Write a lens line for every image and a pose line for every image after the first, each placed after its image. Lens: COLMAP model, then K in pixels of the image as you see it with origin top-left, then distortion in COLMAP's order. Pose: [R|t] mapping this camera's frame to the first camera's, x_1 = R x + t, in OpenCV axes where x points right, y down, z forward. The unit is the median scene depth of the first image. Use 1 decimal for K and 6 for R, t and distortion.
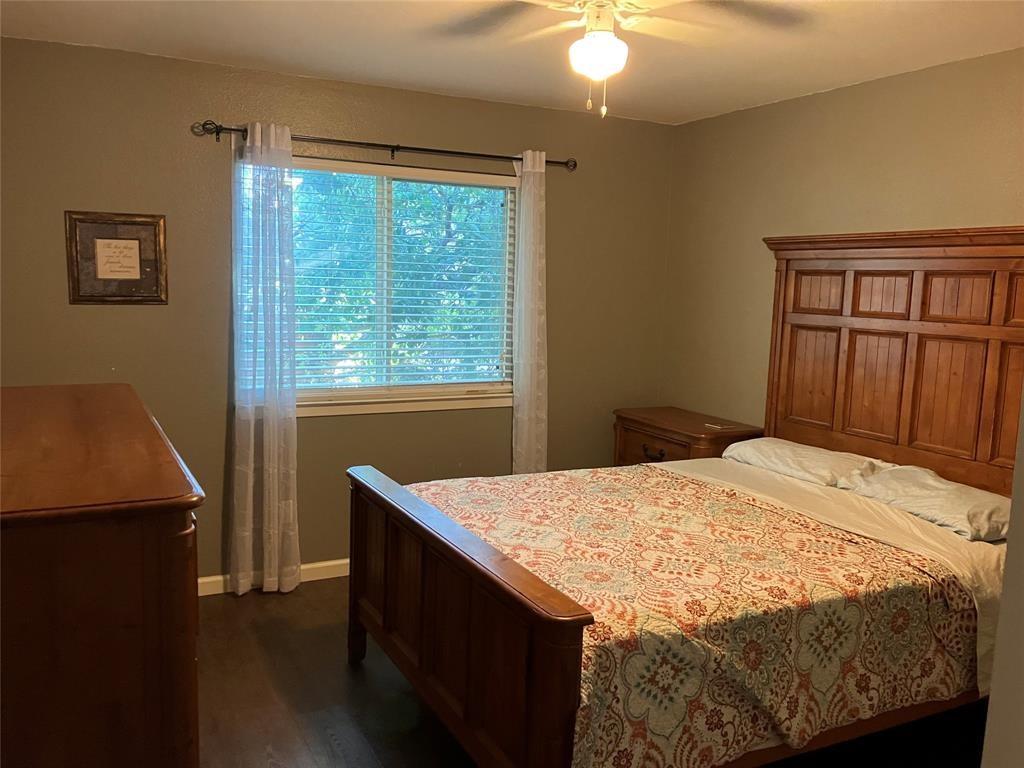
lens RADIAL K [[845.1, 0, 510.8], [0, 845.1, 385.4], [0, 0, 1]] dist [0.011539, 0.003440]
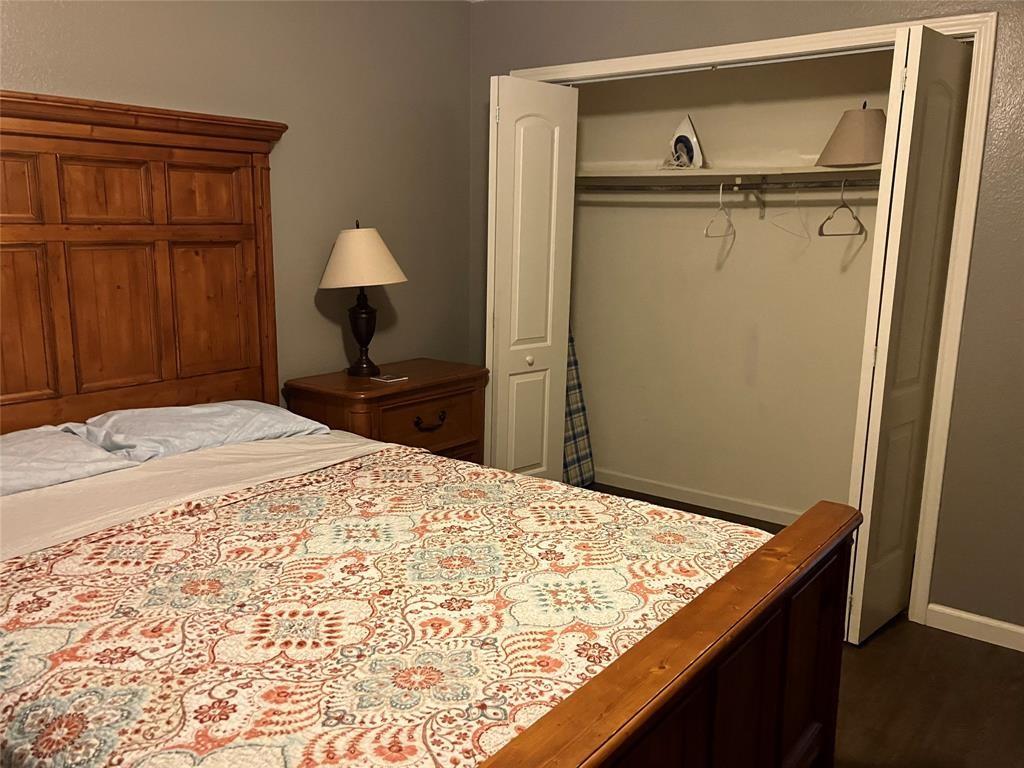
lens RADIAL K [[845.1, 0, 485.9], [0, 845.1, 387.0], [0, 0, 1]] dist [0.011539, 0.003440]
pose [[-0.405634, -0.206395, 0.890428, -0.404035], [0.098289, 0.958674, 0.266989, -0.115934], [-0.908736, 0.195819, -0.368585, 1.102202]]
